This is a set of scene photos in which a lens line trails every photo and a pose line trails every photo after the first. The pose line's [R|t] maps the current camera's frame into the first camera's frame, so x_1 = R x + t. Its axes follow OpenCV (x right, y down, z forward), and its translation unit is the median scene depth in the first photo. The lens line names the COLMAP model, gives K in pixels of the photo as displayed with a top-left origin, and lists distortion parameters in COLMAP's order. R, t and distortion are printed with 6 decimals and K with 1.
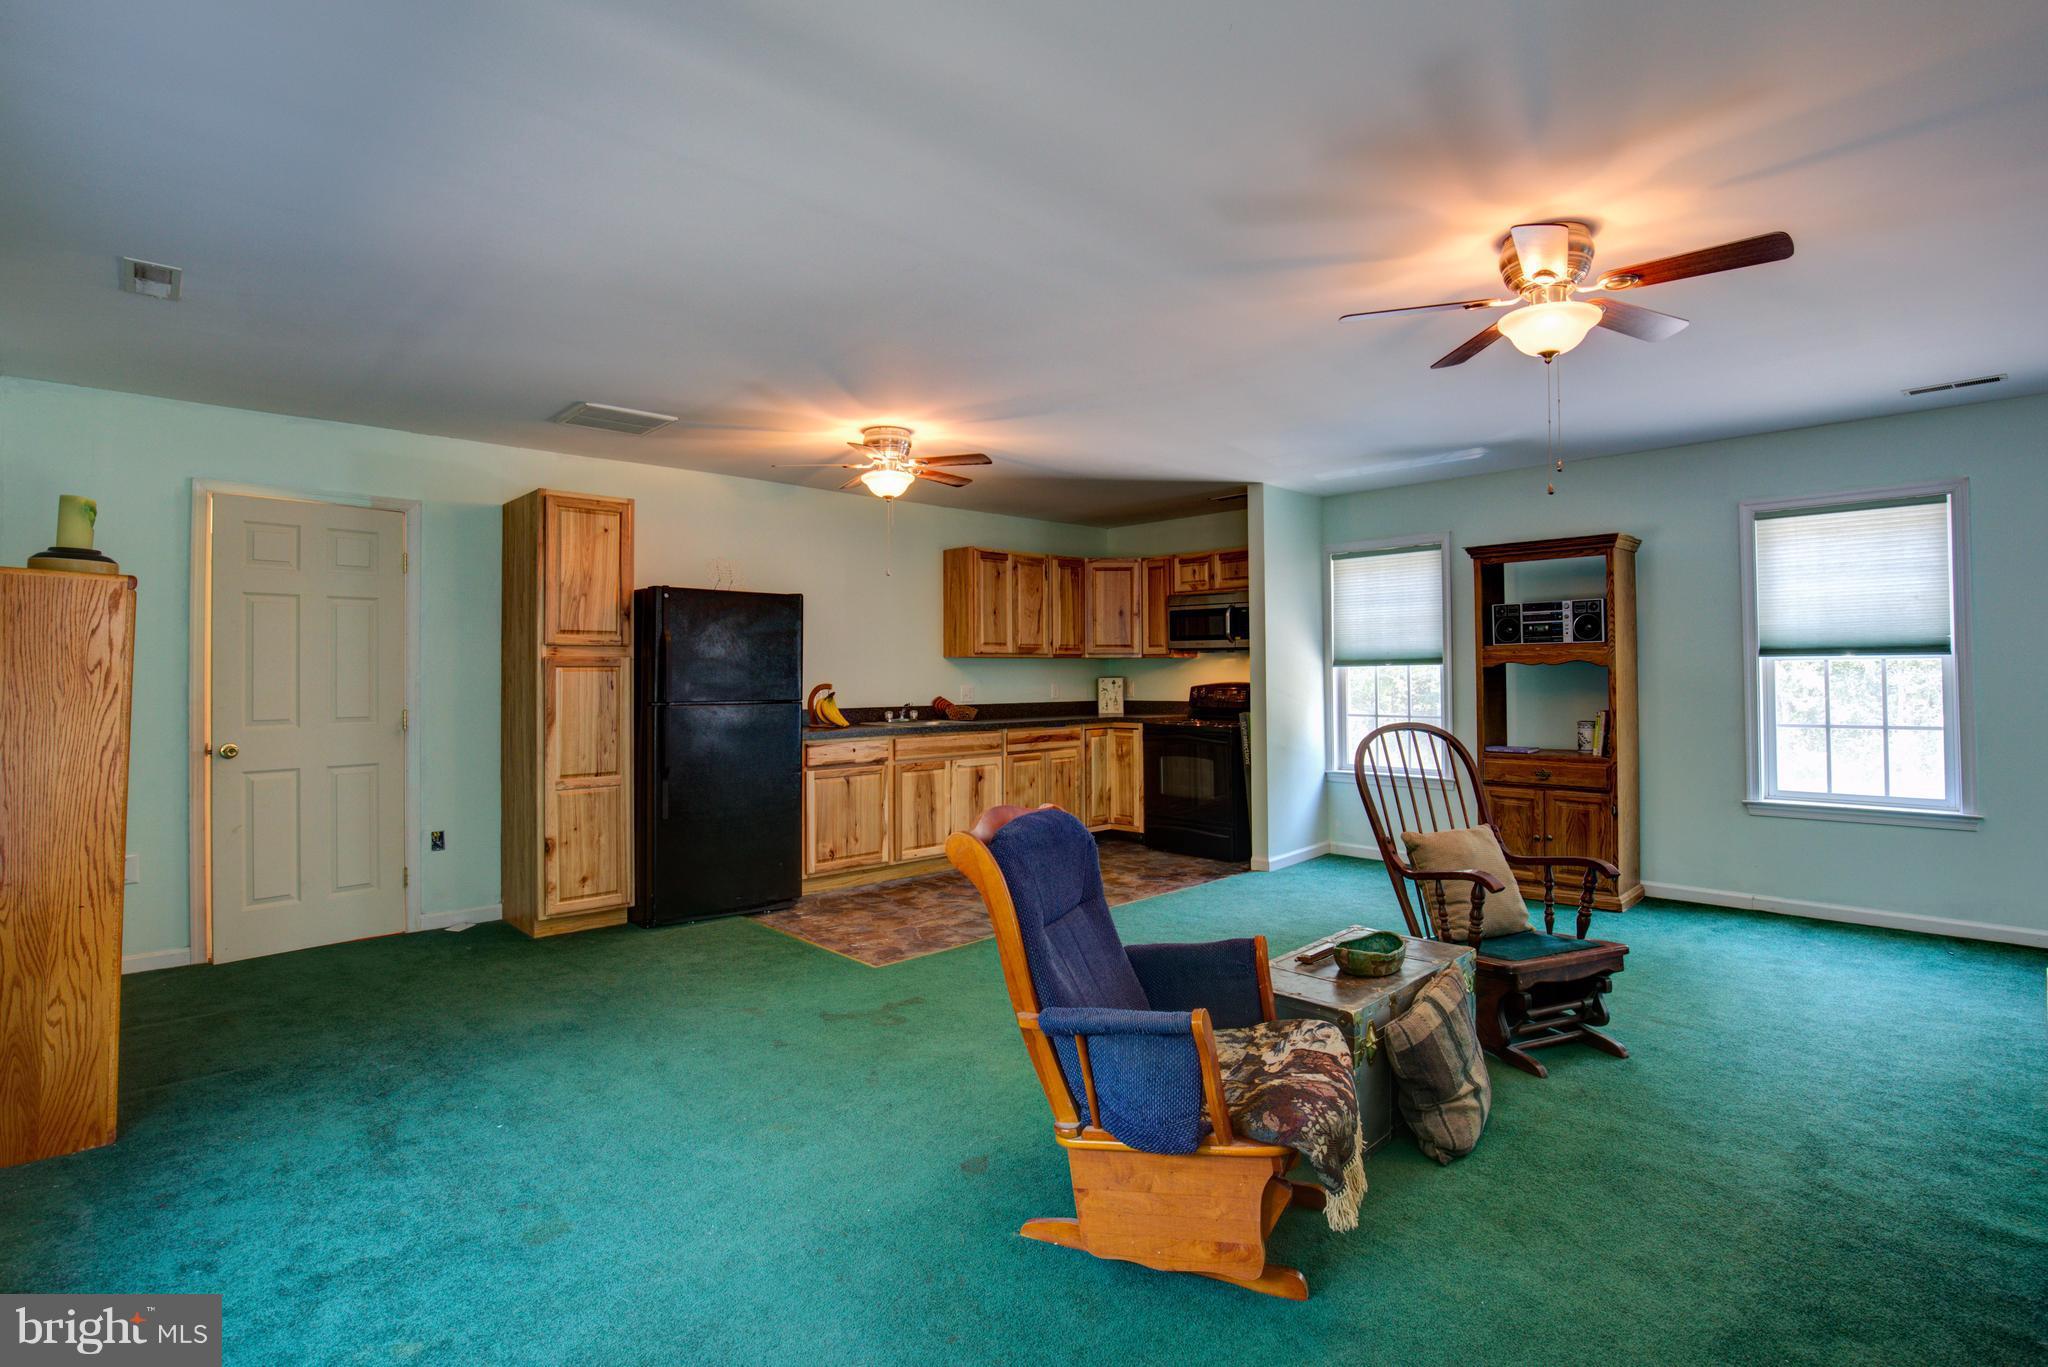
lens RADIAL K [[1012.6, 0, 1017.4], [0, 1012.6, 654.1], [0, 0, 1]] dist [-0.000513, 0.000225]
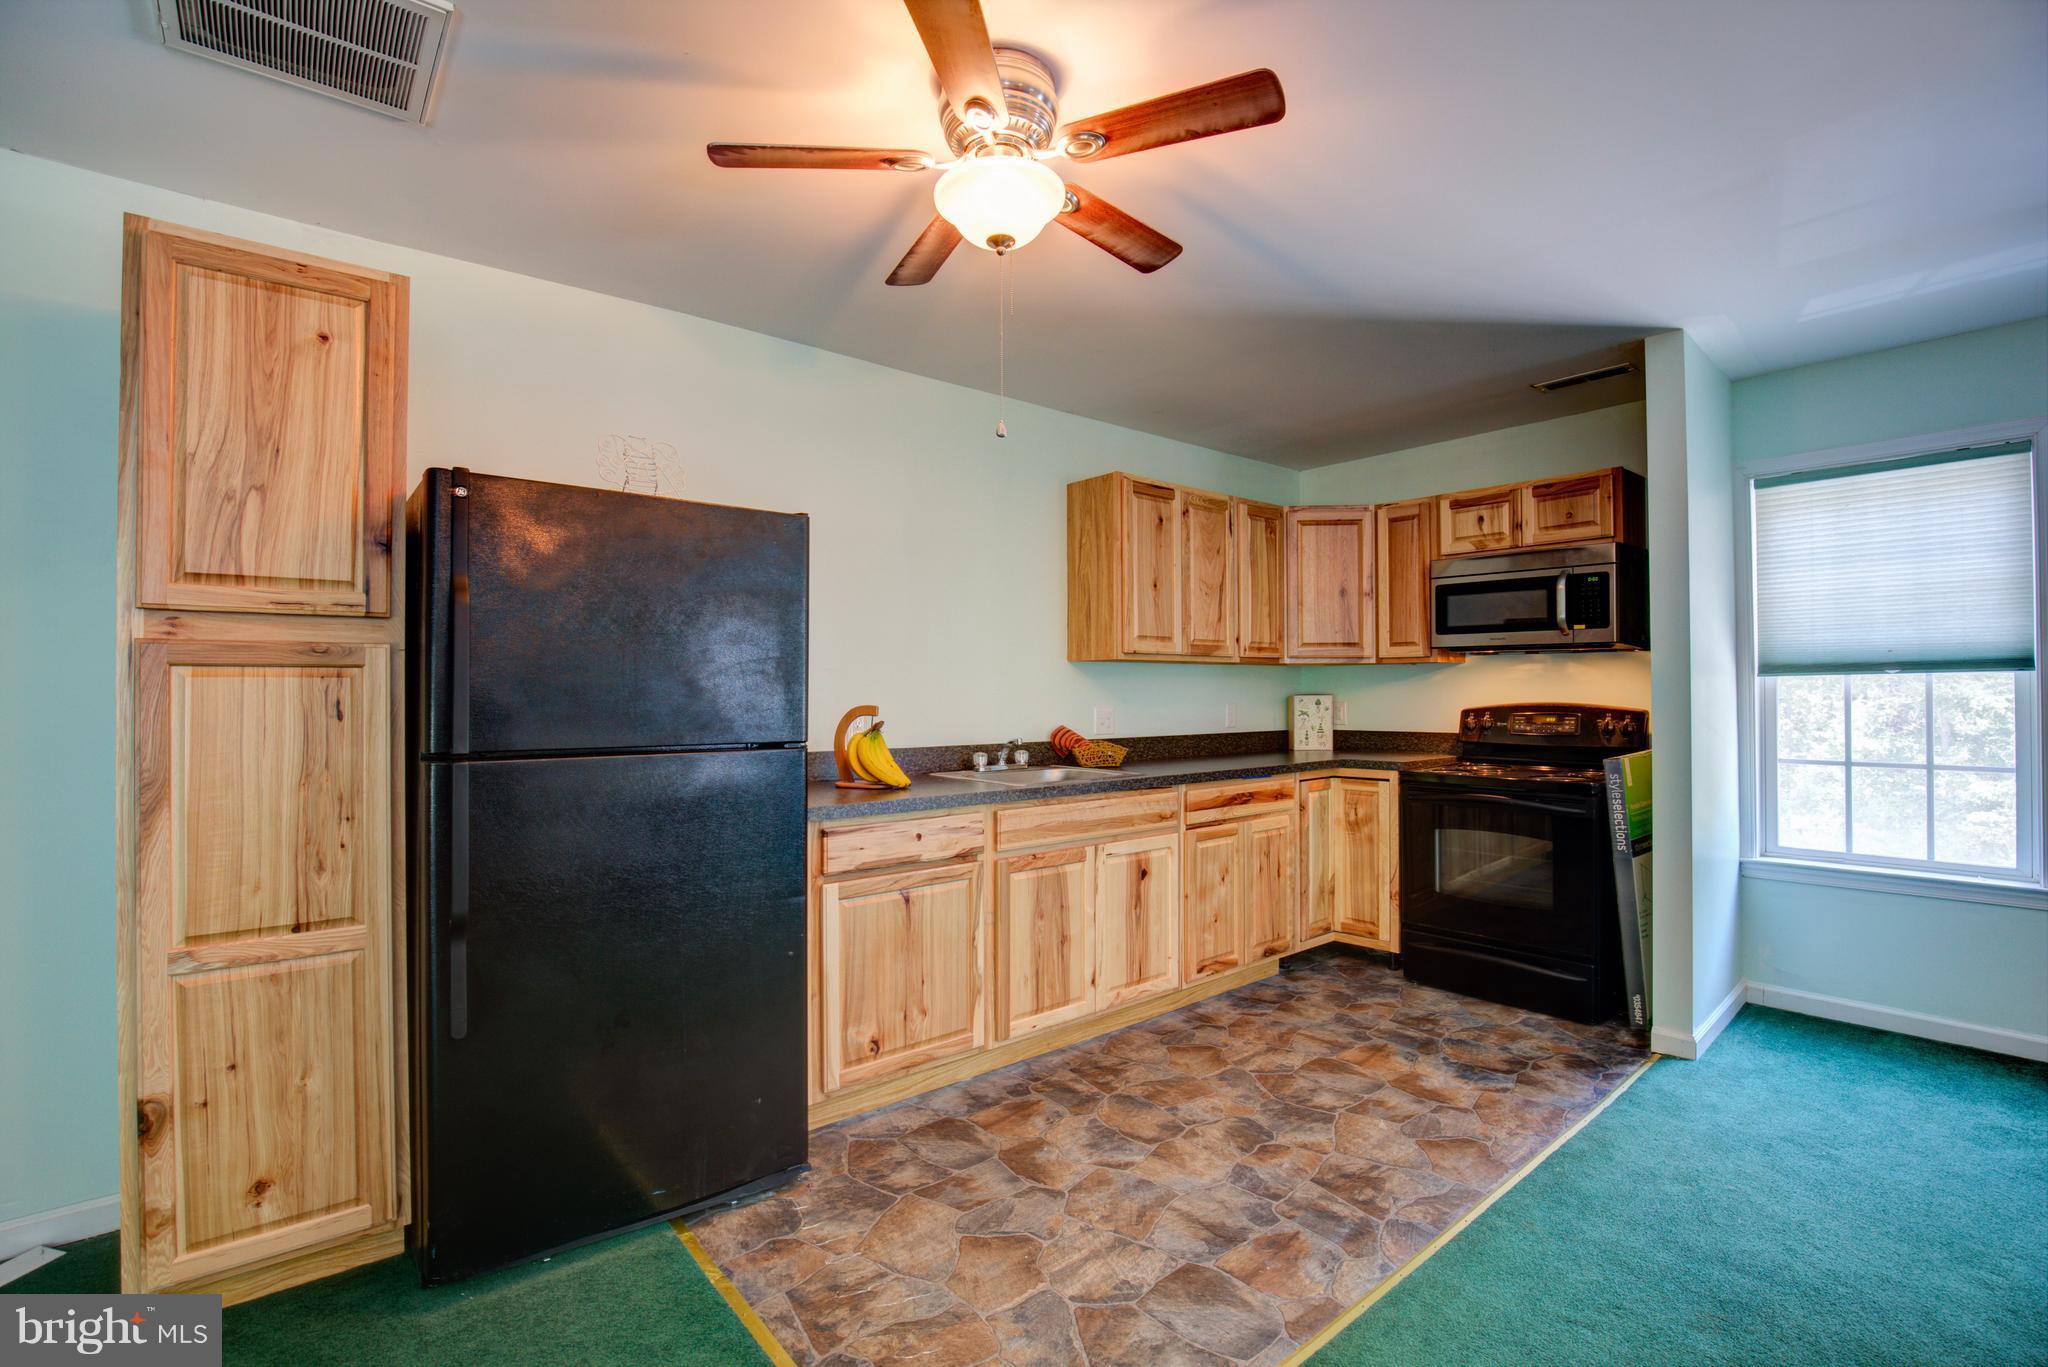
lens RADIAL K [[952.2, 0, 1018.6], [0, 952.2, 678.0], [0, 0, 1]] dist [-0.028056, 0.003095]
pose [[0.998045, 0.000425, -0.062496, -0.073098], [-0.000109, 0.999987, 0.005055, 0.011437], [0.062497, -0.005038, 0.998032, 0.472608]]
